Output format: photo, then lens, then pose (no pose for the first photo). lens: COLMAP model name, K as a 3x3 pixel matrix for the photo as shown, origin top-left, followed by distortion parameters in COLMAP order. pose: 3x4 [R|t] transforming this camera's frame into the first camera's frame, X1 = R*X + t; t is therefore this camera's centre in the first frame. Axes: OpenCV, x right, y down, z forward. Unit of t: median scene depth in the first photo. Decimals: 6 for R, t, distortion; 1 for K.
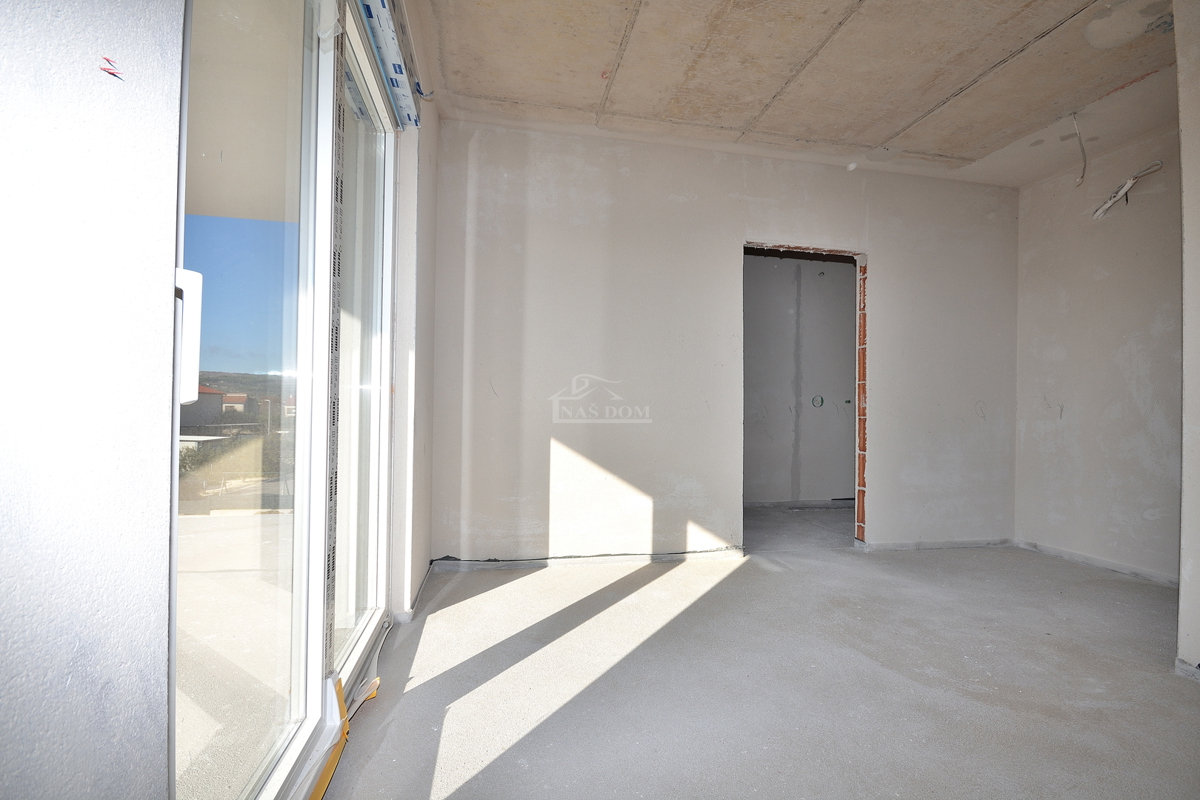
lens RADIAL K [[522.2, 0, 603.5], [0, 522.2, 408.2], [0, 0, 1]] dist [0.006619, -0.010943]
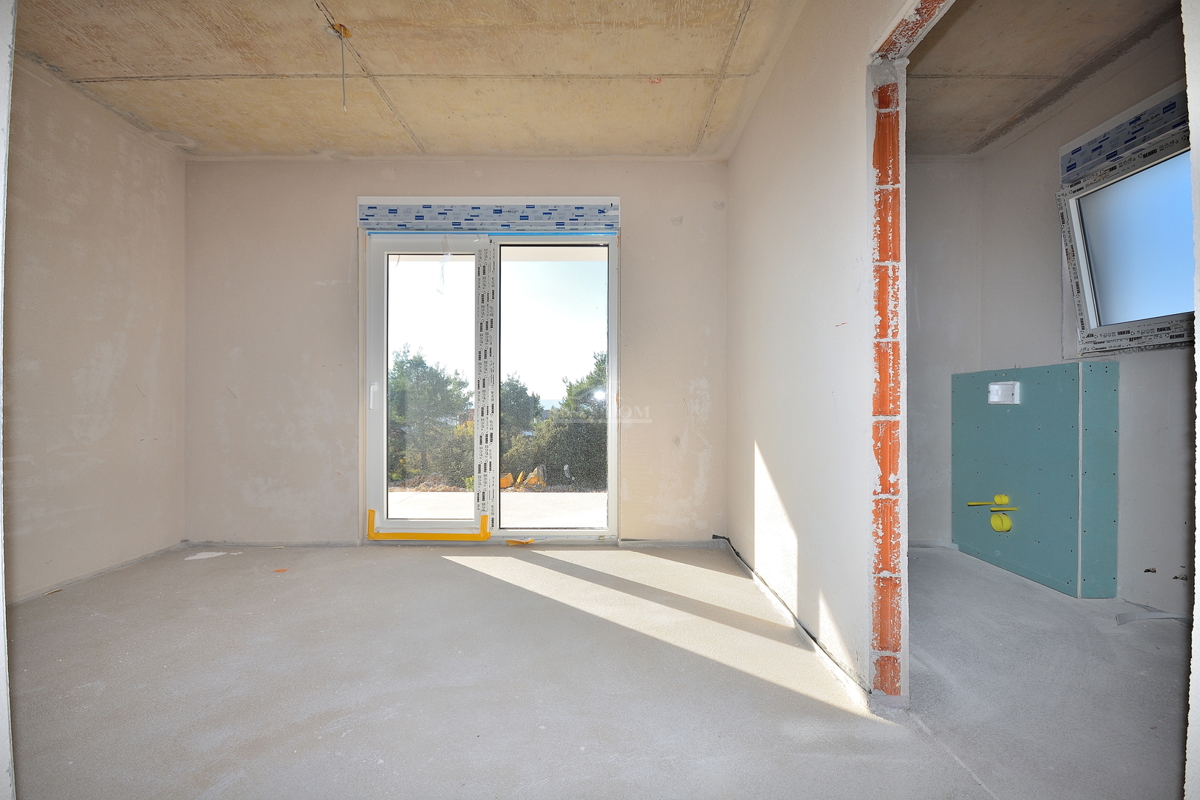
lens RADIAL K [[522.2, 0, 603.5], [0, 522.2, 408.2], [0, 0, 1]] dist [0.006619, -0.010943]
pose [[-0.200424, -0.015171, -0.979592, 1.026900], [-0.000557, 0.999882, -0.015371, 0.018864], [0.979709, -0.002536, -0.200409, 1.114904]]
